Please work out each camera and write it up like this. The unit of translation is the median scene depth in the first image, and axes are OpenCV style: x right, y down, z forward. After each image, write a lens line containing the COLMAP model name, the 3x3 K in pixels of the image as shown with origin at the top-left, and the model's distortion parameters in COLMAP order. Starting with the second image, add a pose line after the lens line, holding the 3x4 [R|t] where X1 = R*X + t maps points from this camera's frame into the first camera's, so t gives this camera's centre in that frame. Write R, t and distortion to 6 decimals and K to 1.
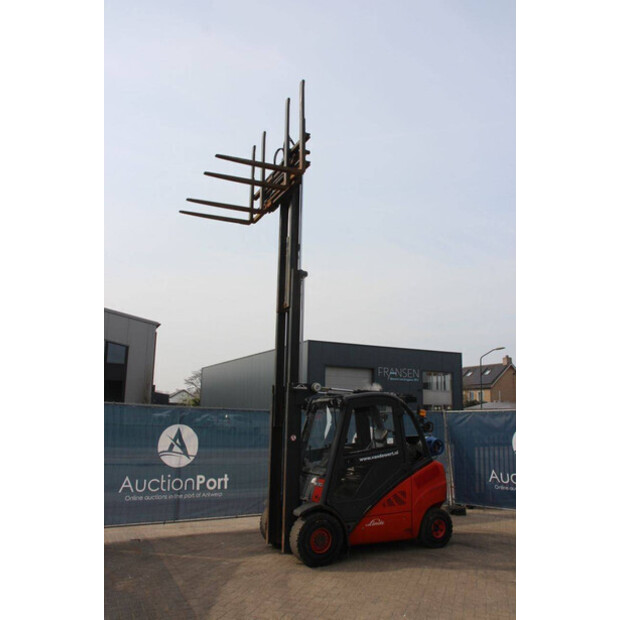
lens RADIAL K [[507.3, 0, 310.0], [0, 507.3, 310.0], [0, 0, 1]] dist [-0.170705, 0.149290]
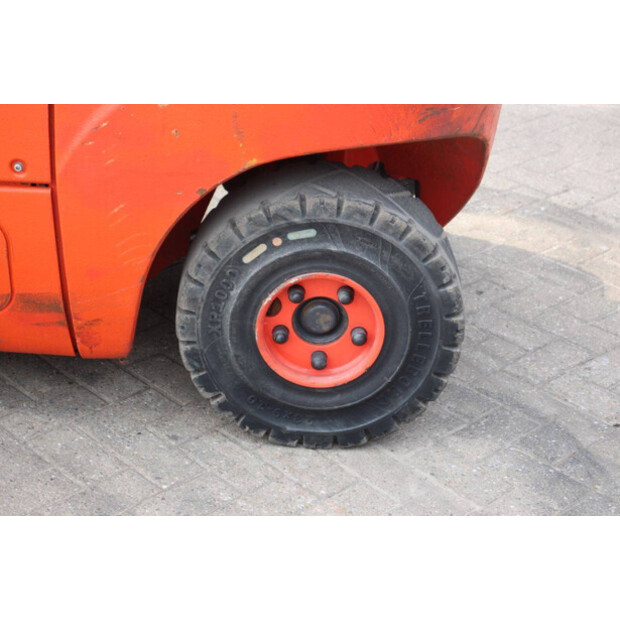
lens RADIAL K [[1455.4, 0, 310.0], [0, 1455.4, 310.0], [0, 0, 1]] dist [0.354515, 0.413969]
pose [[0.885815, 0.227349, -0.404529, 0.406484], [0.083828, 0.779015, 0.621376, 0.186118], [0.456404, -0.584335, 0.671005, 0.707378]]
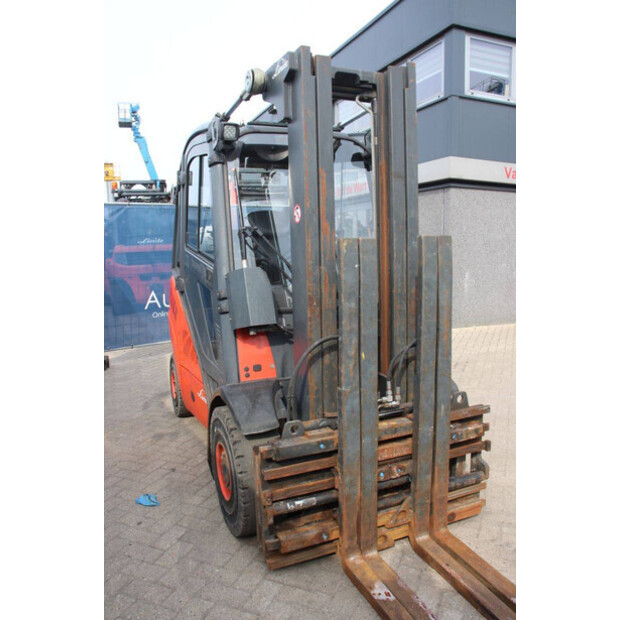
lens RADIAL K [[507.3, 0, 310.0], [0, 507.3, 310.0], [0, 0, 1]] dist [-0.170705, 0.149290]
pose [[0.059910, -0.140747, 0.988231, -0.382635], [-0.194752, 0.969336, 0.149862, 0.254210], [-0.979021, -0.201439, 0.030662, 0.944961]]
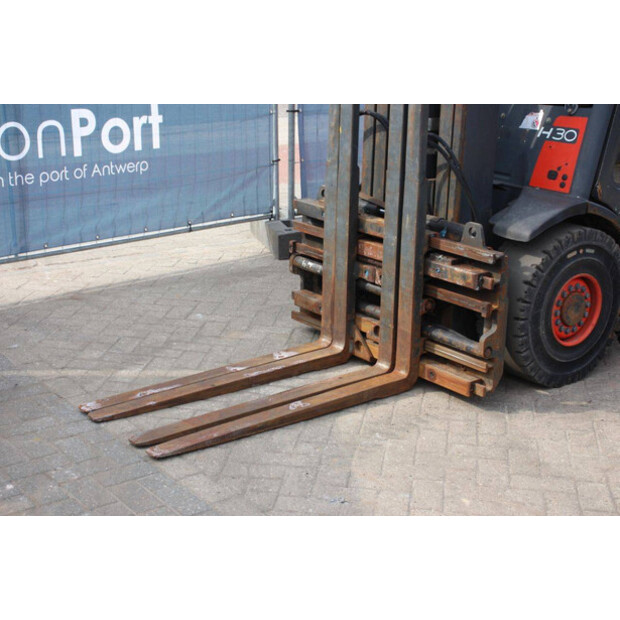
lens RADIAL K [[1106.6, 0, 310.0], [0, 1106.6, 310.0], [0, 0, 1]] dist [0.205423, 0.262427]
pose [[0.982094, -0.049336, 0.181815, -0.235875], [-0.047231, 0.869798, 0.491142, 0.100285], [-0.182373, -0.490935, 0.851894, 0.345886]]
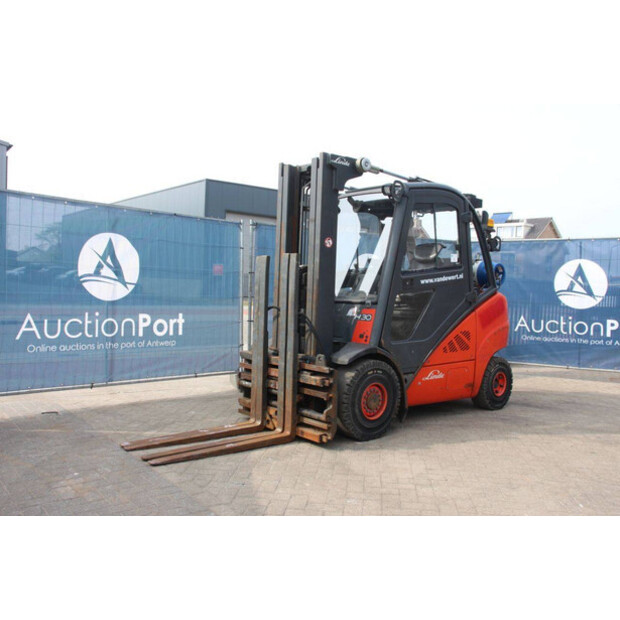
lens RADIAL K [[567.1, 0, 310.0], [0, 567.1, 310.0], [0, 0, 1]] dist [-0.160121, 0.207811]
pose [[0.975637, 0.007475, 0.219266, -0.187167], [-0.063092, 0.966761, 0.247774, 0.148150], [-0.210125, -0.255571, 0.943679, 0.296654]]
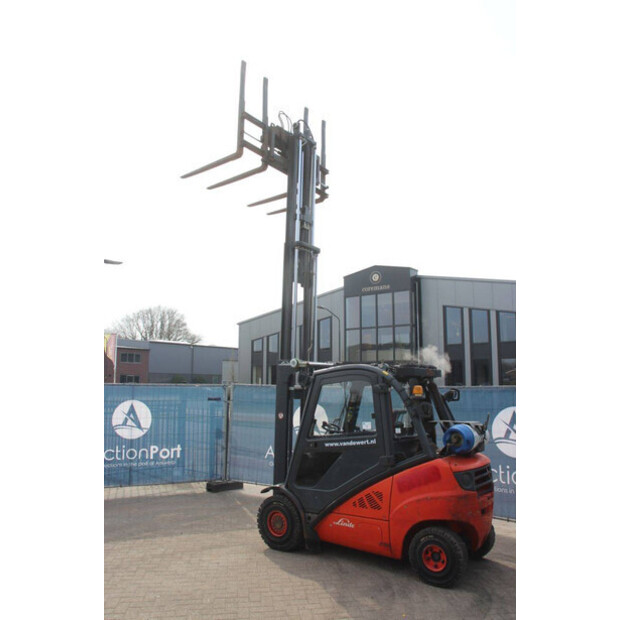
lens RADIAL K [[507.3, 0, 310.0], [0, 507.3, 310.0], [0, 0, 1]] dist [-0.170705, 0.149290]
pose [[0.458050, -0.146541, -0.876765, 0.803206], [0.182584, 0.980798, -0.068541, 0.116836], [0.869973, -0.128688, 0.476010, 0.548427]]
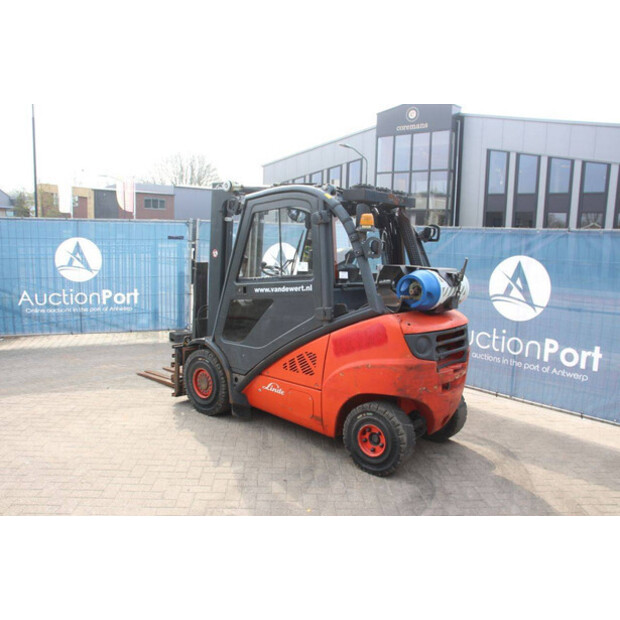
lens RADIAL K [[525.3, 0, 310.0], [0, 525.3, 310.0], [0, 0, 1]] dist [-0.165302, 0.168781]
pose [[0.388424, 0.124967, -0.912968, 0.706145], [0.160553, 0.966429, 0.200593, 0.180681], [0.907386, -0.224495, 0.355321, 0.745189]]
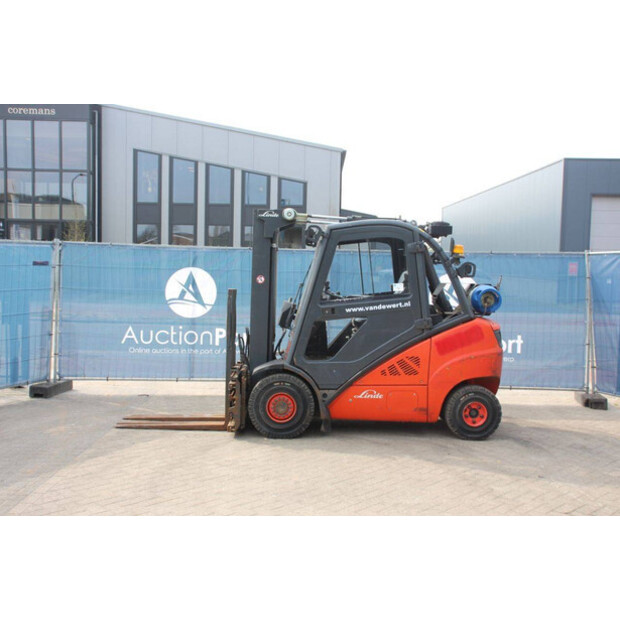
lens RADIAL K [[684.4, 0, 310.0], [0, 684.4, 310.0], [0, 0, 1]] dist [-0.045247, 0.045775]
pose [[0.899099, 0.029083, -0.436777, 0.456872], [0.084336, 0.967589, 0.238033, 0.047173], [0.429543, -0.250851, 0.867506, 0.082847]]
